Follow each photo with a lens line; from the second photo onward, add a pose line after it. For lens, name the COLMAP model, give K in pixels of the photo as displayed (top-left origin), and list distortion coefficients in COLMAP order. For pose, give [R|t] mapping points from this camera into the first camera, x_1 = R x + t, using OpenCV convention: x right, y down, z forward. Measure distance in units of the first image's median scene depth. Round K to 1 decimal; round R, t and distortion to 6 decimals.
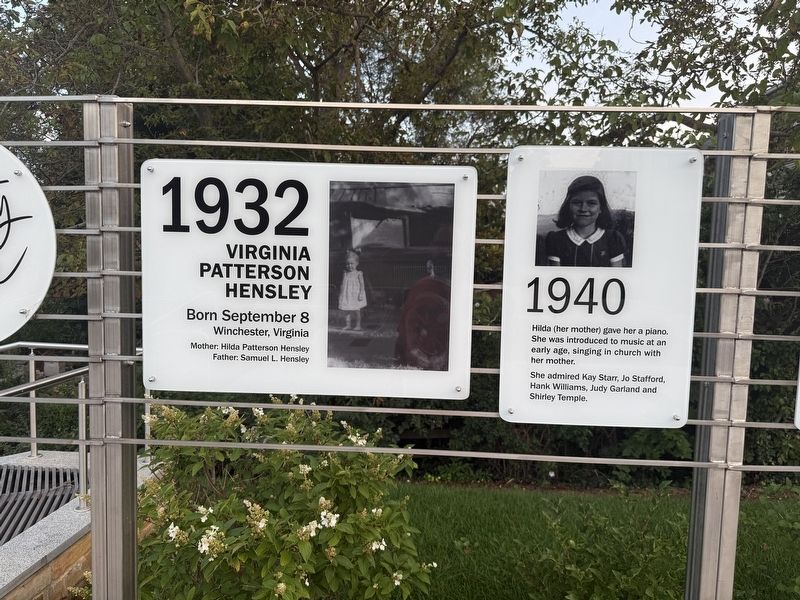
lens RADIAL K [[559.8, 0, 402.2], [0, 559.8, 302.2], [0, 0, 1]] dist [0.007456, -0.000730]
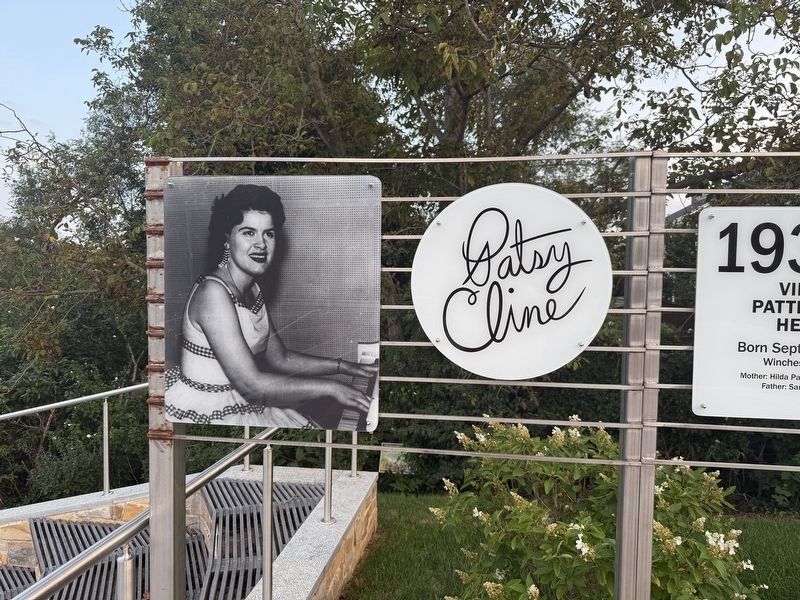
lens RADIAL K [[559.8, 0, 398.8], [0, 559.8, 299.3], [0, 0, 1]] dist [0.007456, -0.000730]
pose [[0.997146, -0.009803, -0.074858, -0.966471], [0.007408, 0.999454, -0.032204, -0.040914], [0.075133, 0.031557, 0.996674, -0.146062]]
